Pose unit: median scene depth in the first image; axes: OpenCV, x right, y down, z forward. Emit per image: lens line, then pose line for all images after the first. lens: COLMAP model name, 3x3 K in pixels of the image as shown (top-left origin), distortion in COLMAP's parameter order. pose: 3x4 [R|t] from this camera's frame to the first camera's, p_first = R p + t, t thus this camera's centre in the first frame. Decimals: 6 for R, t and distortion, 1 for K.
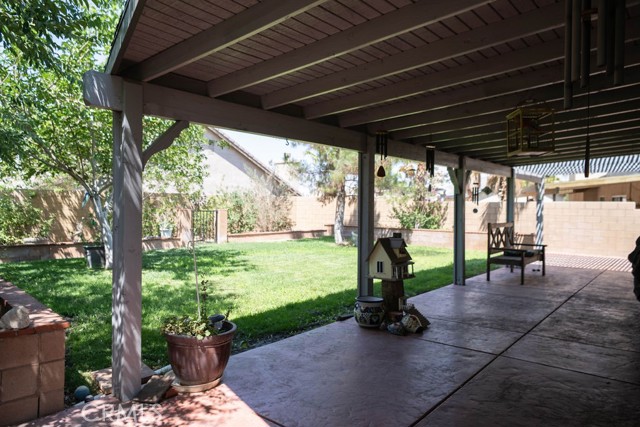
lens RADIAL K [[438.8, 0, 317.3], [0, 438.8, 212.2], [0, 0, 1]] dist [-0.005181, 0.002213]
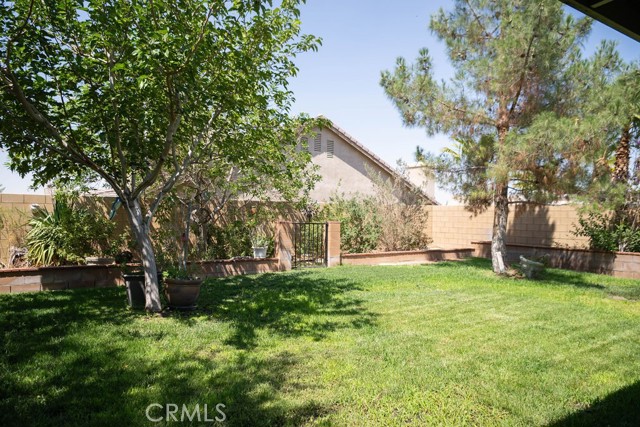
lens RADIAL K [[438.8, 0, 315.0], [0, 438.8, 212.4], [0, 0, 1]] dist [-0.005181, 0.002213]
pose [[0.955971, -0.003614, -0.293440, -0.023628], [-0.003626, 0.999702, -0.024124, -0.003276], [0.293440, 0.024126, 0.955673, 0.241874]]
